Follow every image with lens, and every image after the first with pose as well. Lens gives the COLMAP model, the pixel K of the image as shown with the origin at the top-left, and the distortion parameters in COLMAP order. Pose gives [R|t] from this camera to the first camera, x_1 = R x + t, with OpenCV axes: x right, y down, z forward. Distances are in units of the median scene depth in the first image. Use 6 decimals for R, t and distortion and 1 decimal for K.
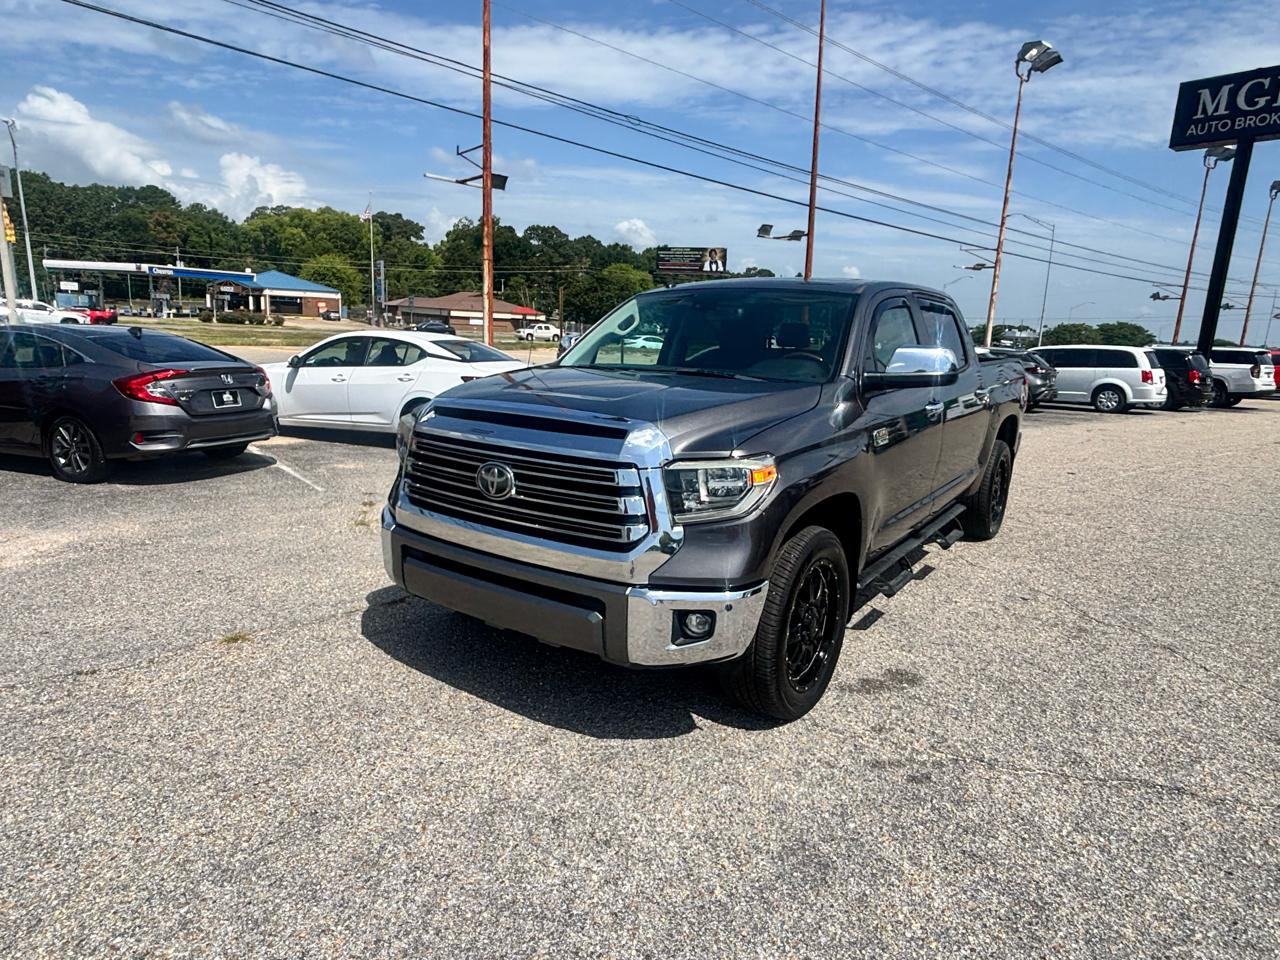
lens RADIAL K [[772.4, 0, 634.6], [0, 772.4, 476.9], [0, 0, 1]] dist [-0.004790, -0.001537]
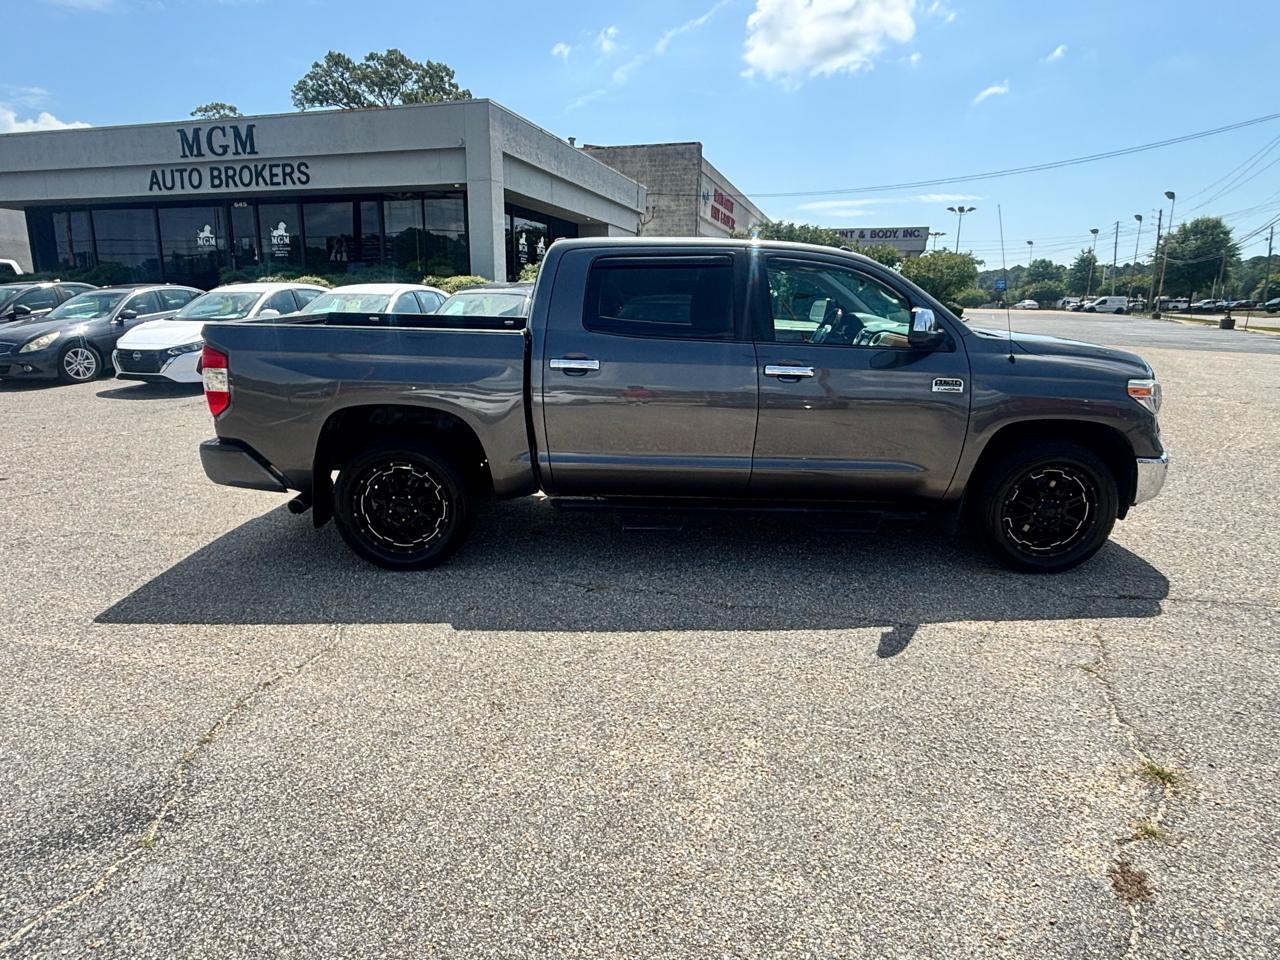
lens RADIAL K [[769.8, 0, 633.5], [0, 769.8, 471.2], [0, 0, 1]] dist [0.034991, -0.056822]
pose [[-0.588268, -0.224897, 0.776764, -0.615193], [0.127111, 0.922893, 0.363471, -0.382762], [-0.798614, 0.312554, -0.514321, 1.807113]]
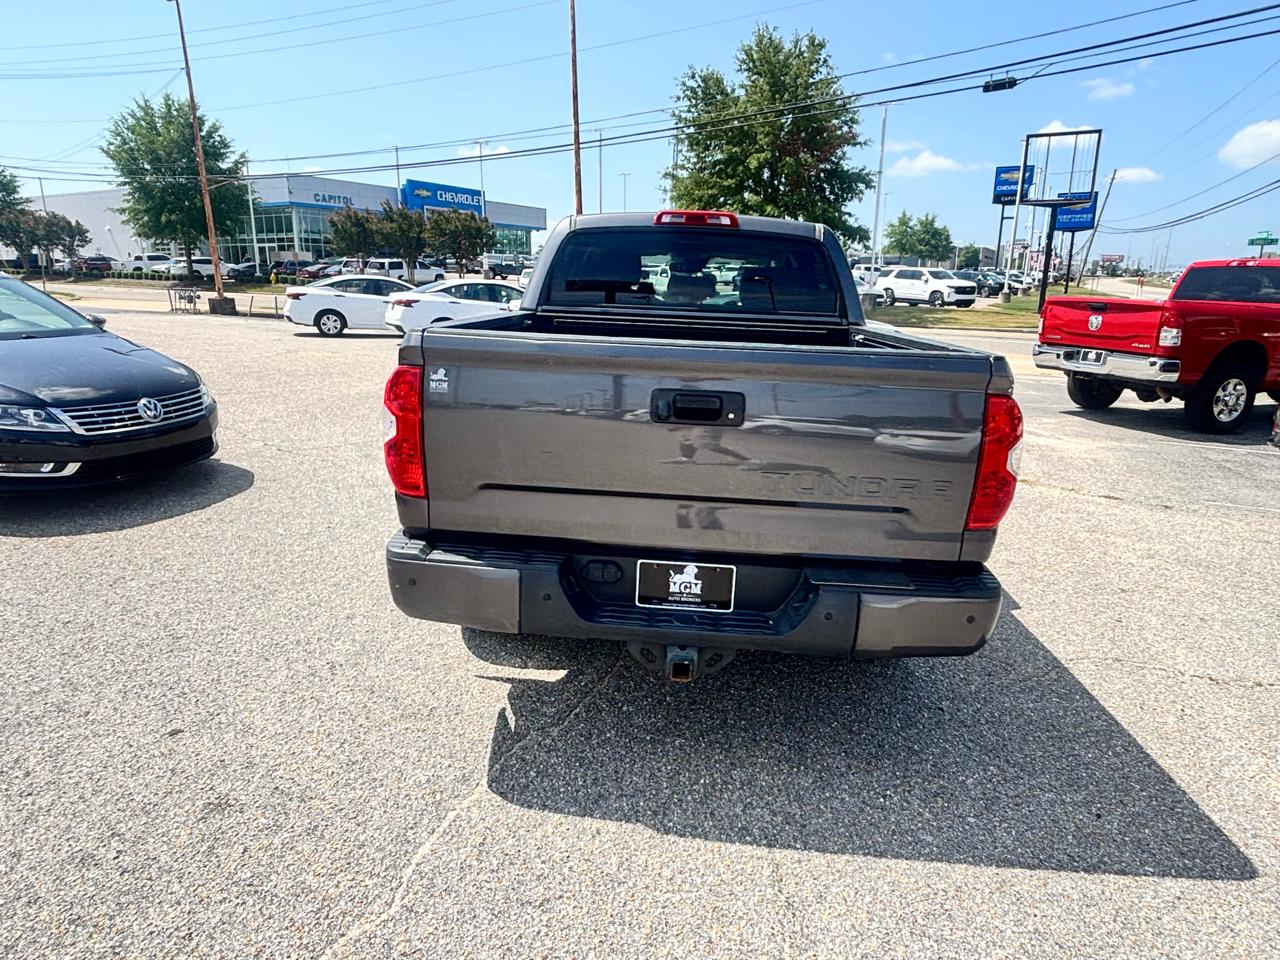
lens RADIAL K [[756.3, 0, 640.0], [0, 756.3, 480.0], [0, 0, 1]] dist [0.019574, -0.026010]
pose [[-0.840146, 0.079742, -0.536466, 0.874916], [-0.164925, 0.904729, 0.392765, -0.348895], [0.516676, 0.418457, -0.746953, 1.943942]]
